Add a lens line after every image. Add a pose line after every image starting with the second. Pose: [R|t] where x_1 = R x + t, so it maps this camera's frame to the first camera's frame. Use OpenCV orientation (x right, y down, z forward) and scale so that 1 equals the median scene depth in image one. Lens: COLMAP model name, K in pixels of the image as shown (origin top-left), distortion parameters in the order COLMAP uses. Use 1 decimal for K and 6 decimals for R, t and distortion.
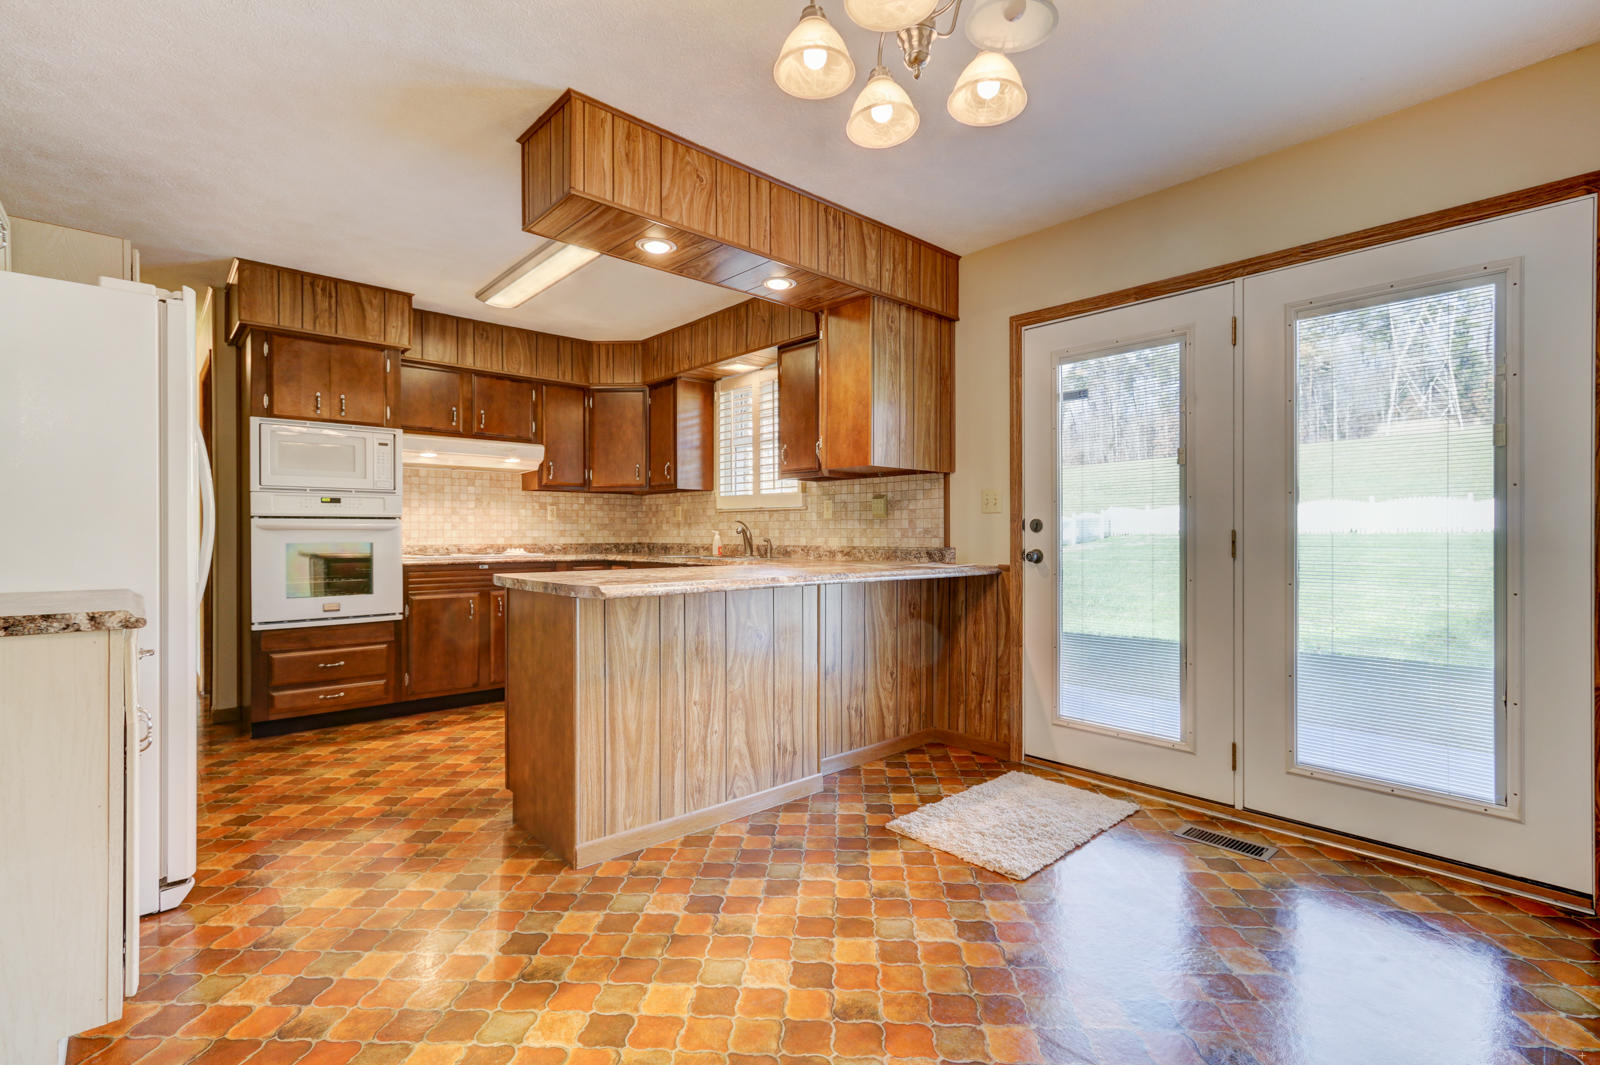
lens RADIAL K [[731.6, 0, 807.3], [0, 731.6, 532.6], [0, 0, 1]] dist [-0.000592, 0.000291]
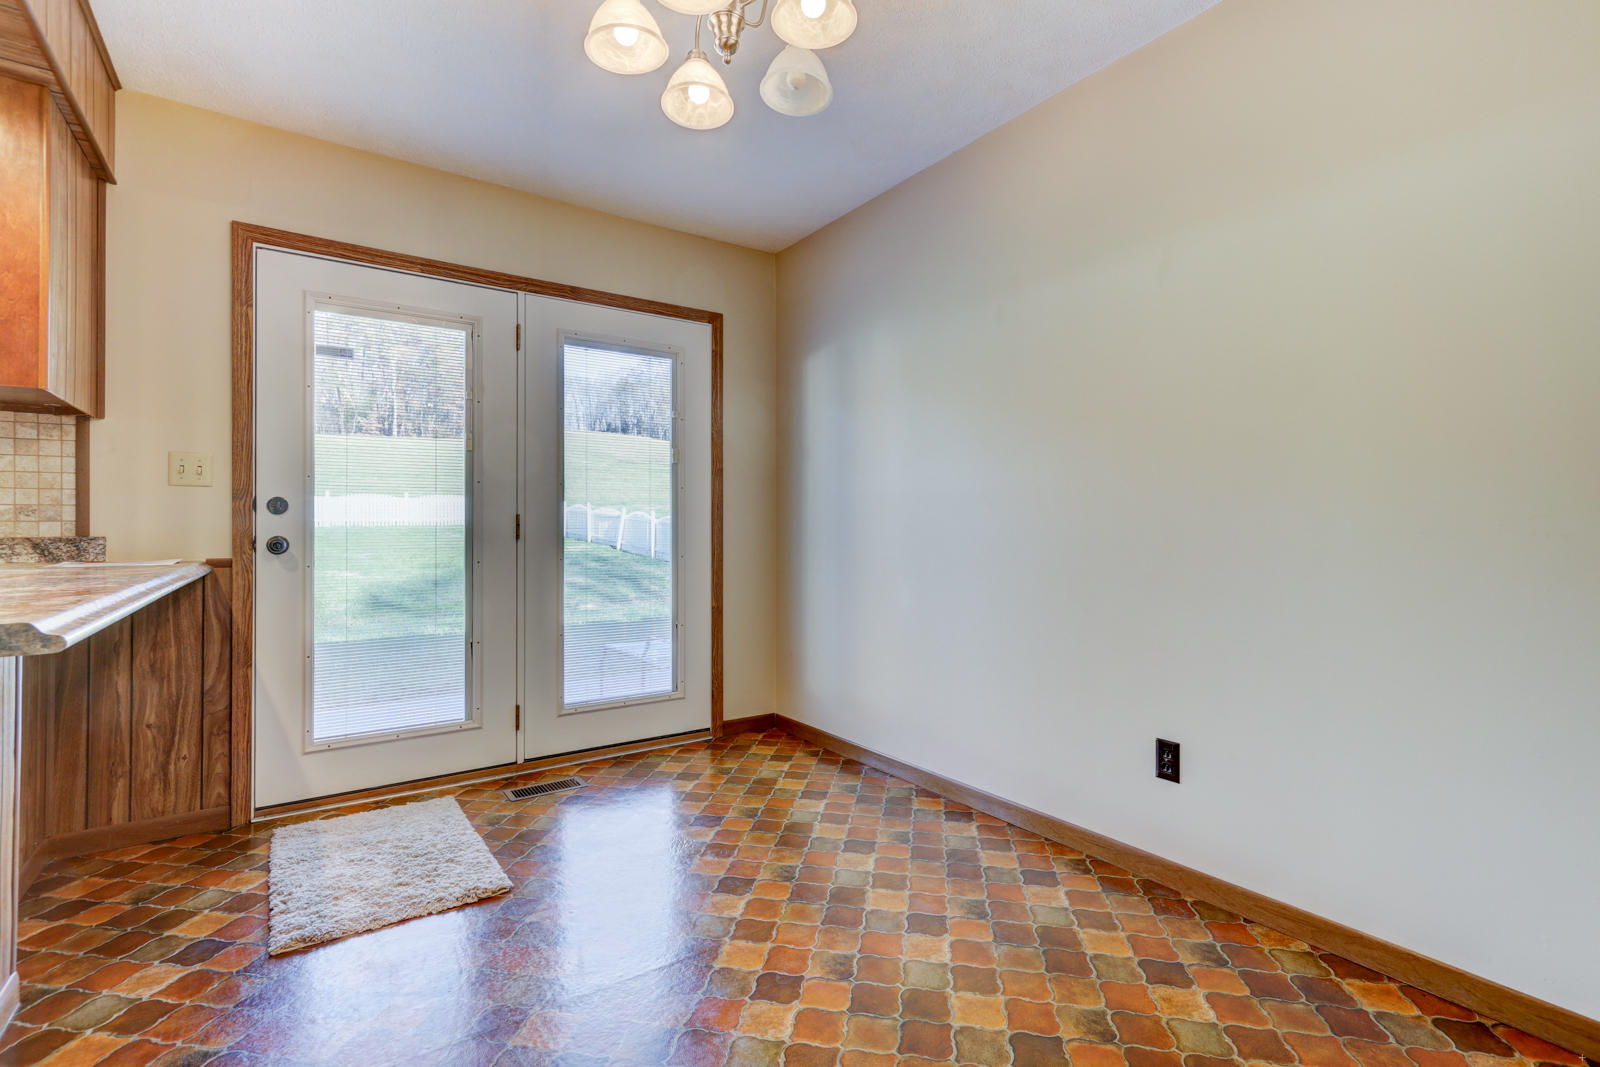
lens RADIAL K [[724.4, 0, 804.5], [0, 724.4, 518.1], [0, 0, 1]] dist [0.000791, 0.000316]
pose [[0.133335, 0.012408, 0.990993, -0.434821], [-0.000750, 0.999923, -0.012419, 0.014720], [-0.991071, 0.000913, 0.133334, 0.396634]]
